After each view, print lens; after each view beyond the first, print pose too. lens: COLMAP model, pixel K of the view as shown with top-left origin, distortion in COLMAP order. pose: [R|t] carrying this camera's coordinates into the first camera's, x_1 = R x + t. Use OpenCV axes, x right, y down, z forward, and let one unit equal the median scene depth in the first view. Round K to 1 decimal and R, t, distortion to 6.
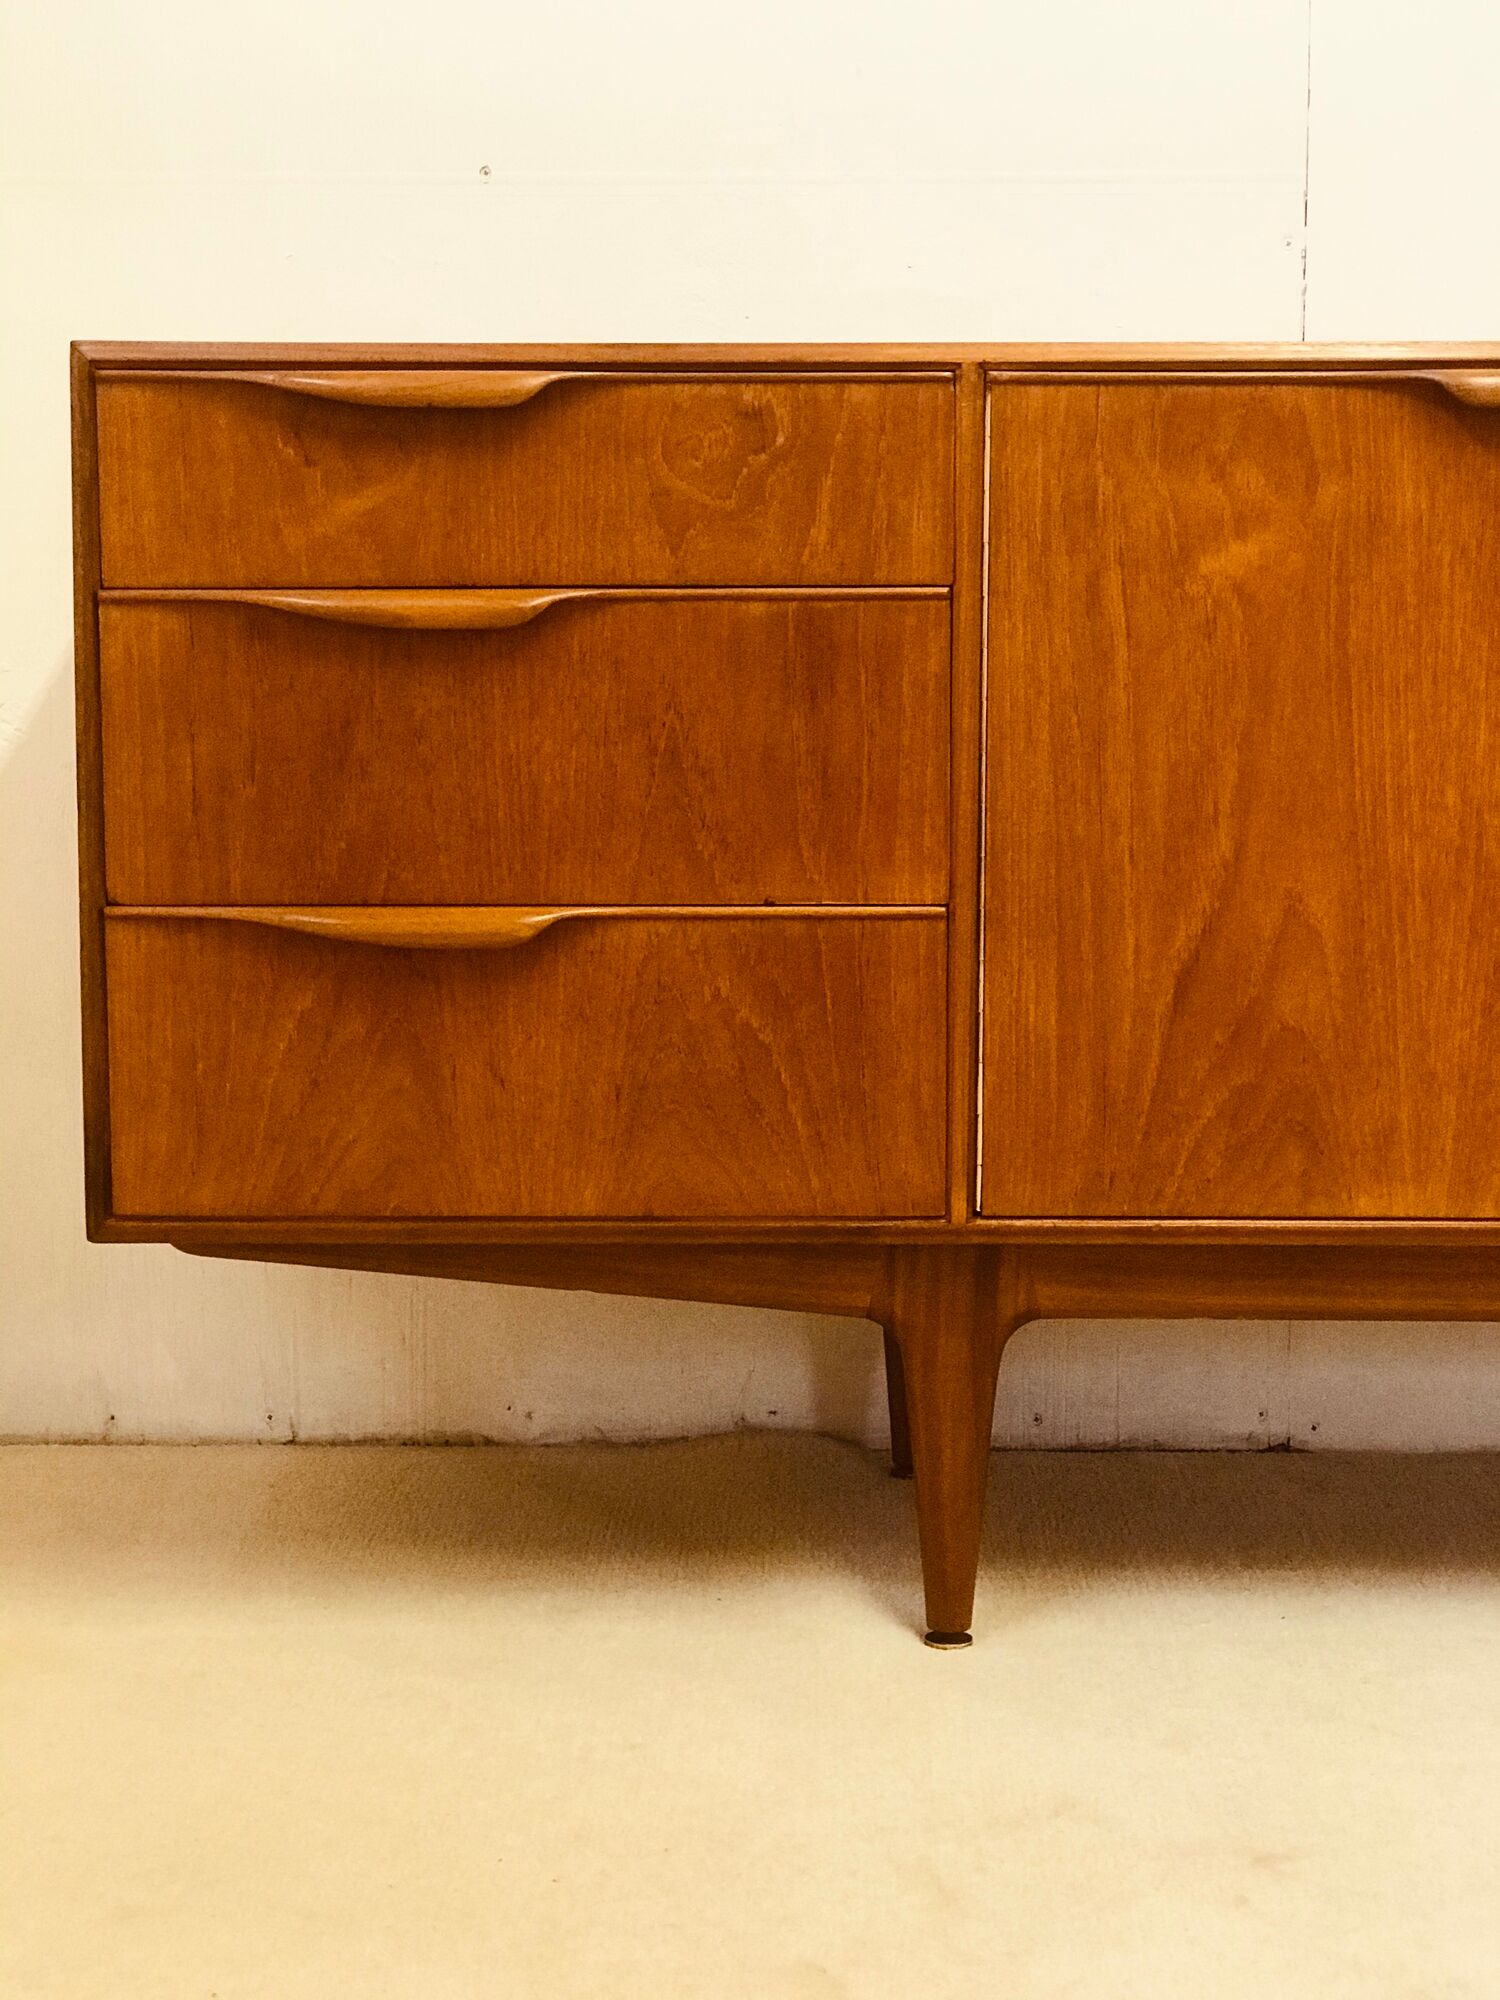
lens RADIAL K [[3254.9, 0, 754.4], [0, 3254.9, 997.2], [0, 0, 1]] dist [0.064985, 0.000000]
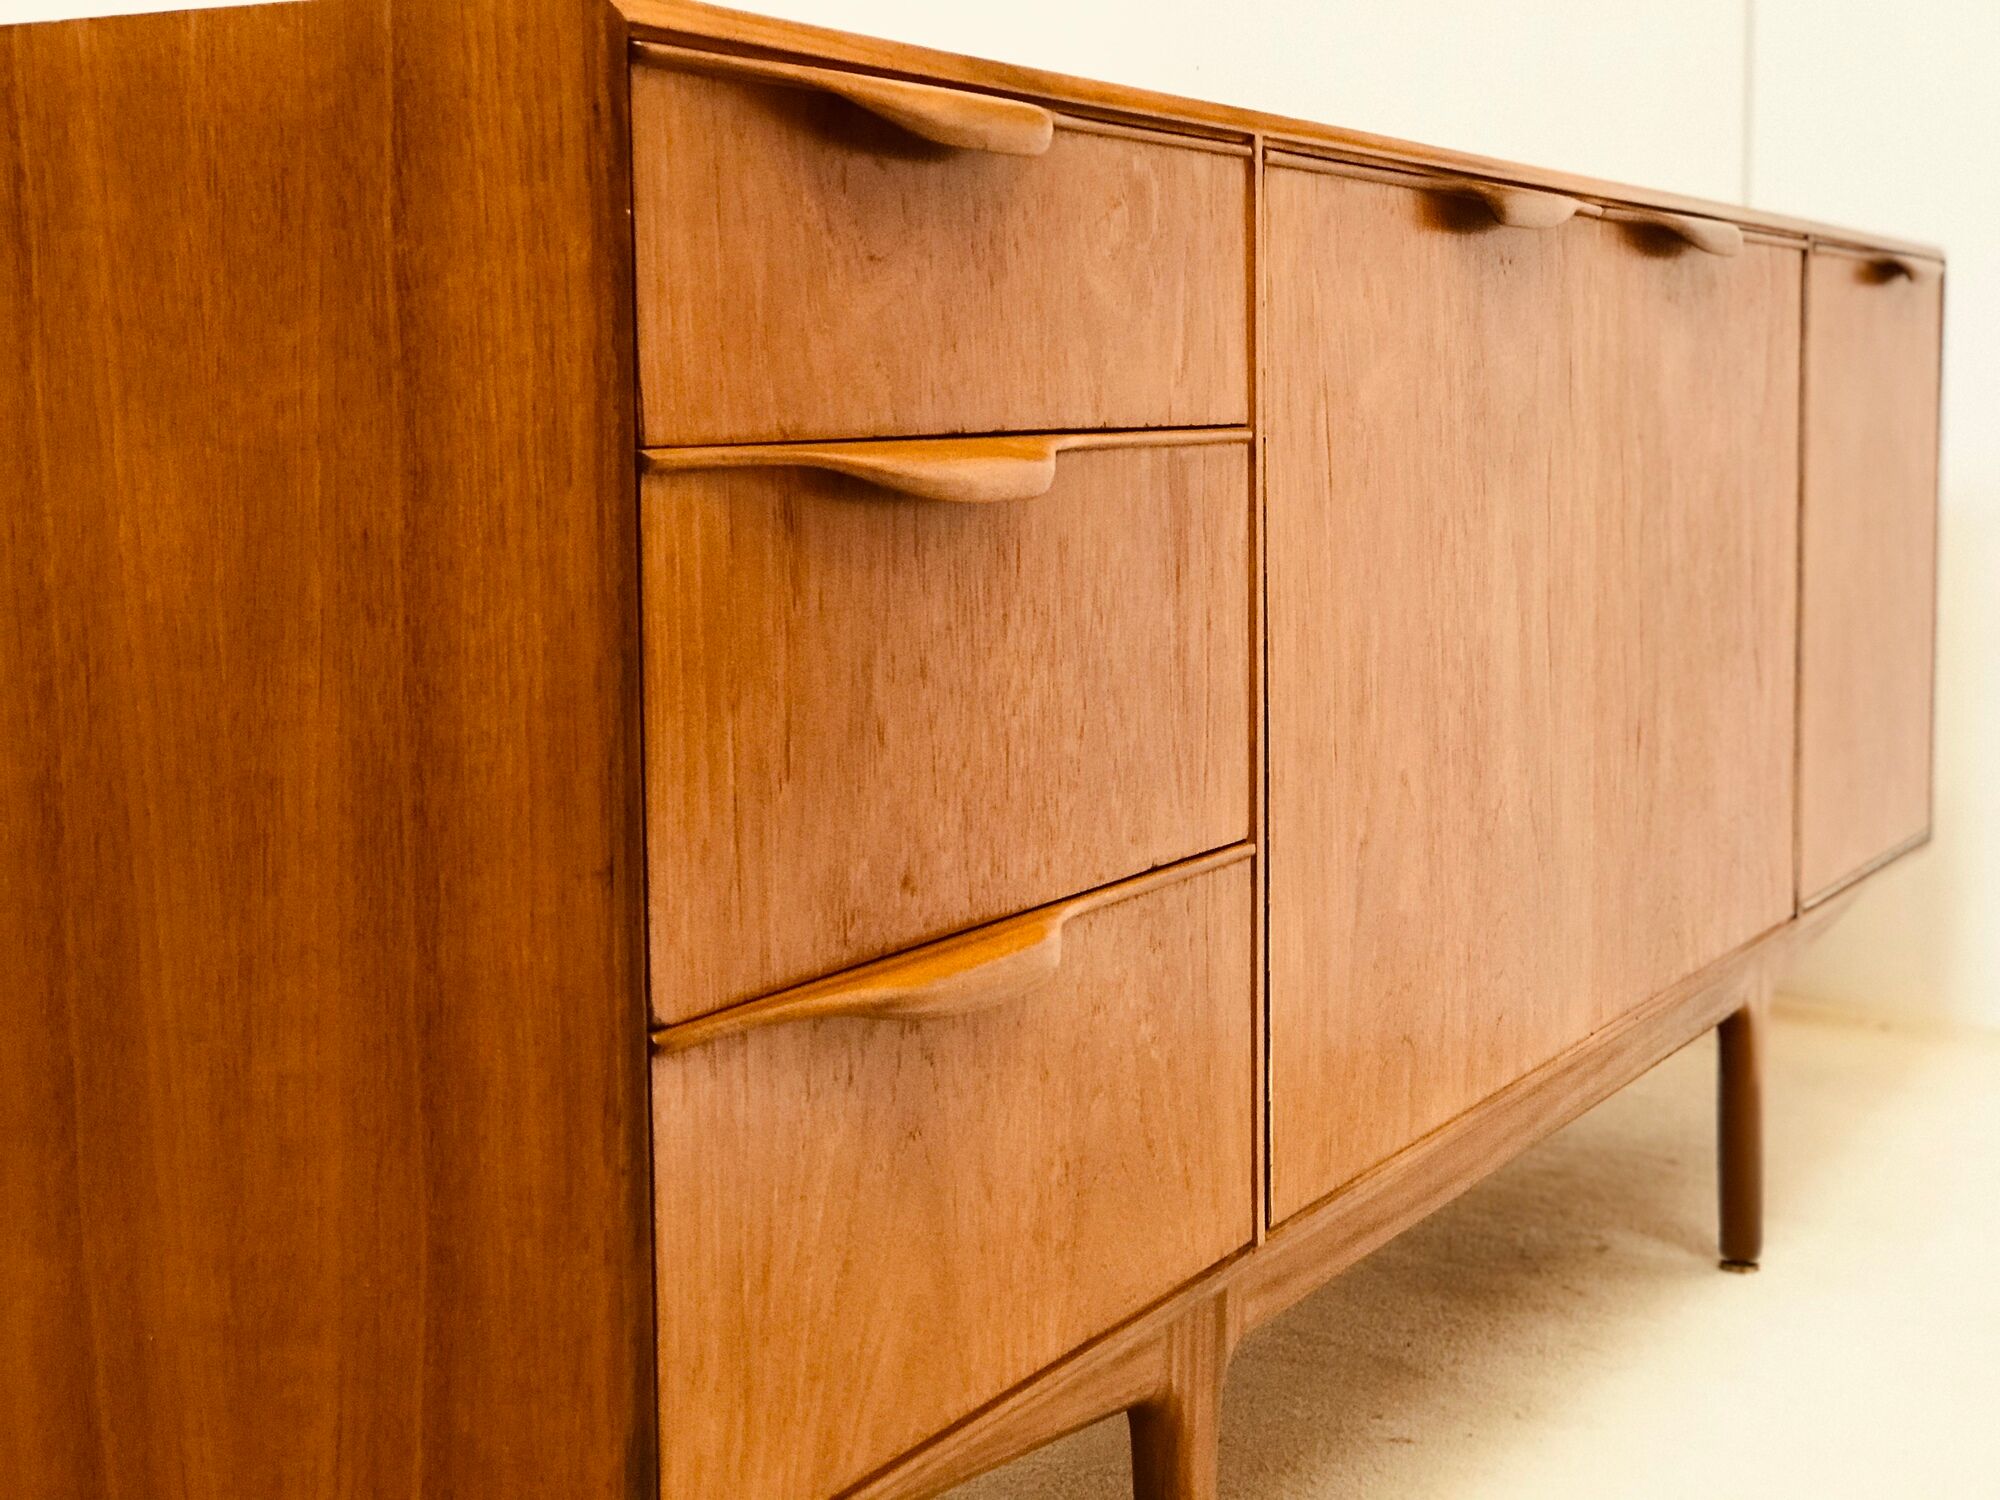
lens RADIAL K [[3254.9, 0, 1002.2], [0, 3254.9, 748.5], [0, 0, 1]] dist [0.064985, 0.000000]
pose [[0.446937, -0.098637, 0.889111, -0.646510], [0.107328, 0.992636, 0.056170, -0.098409], [-0.888104, 0.070322, 0.454232, 0.697944]]
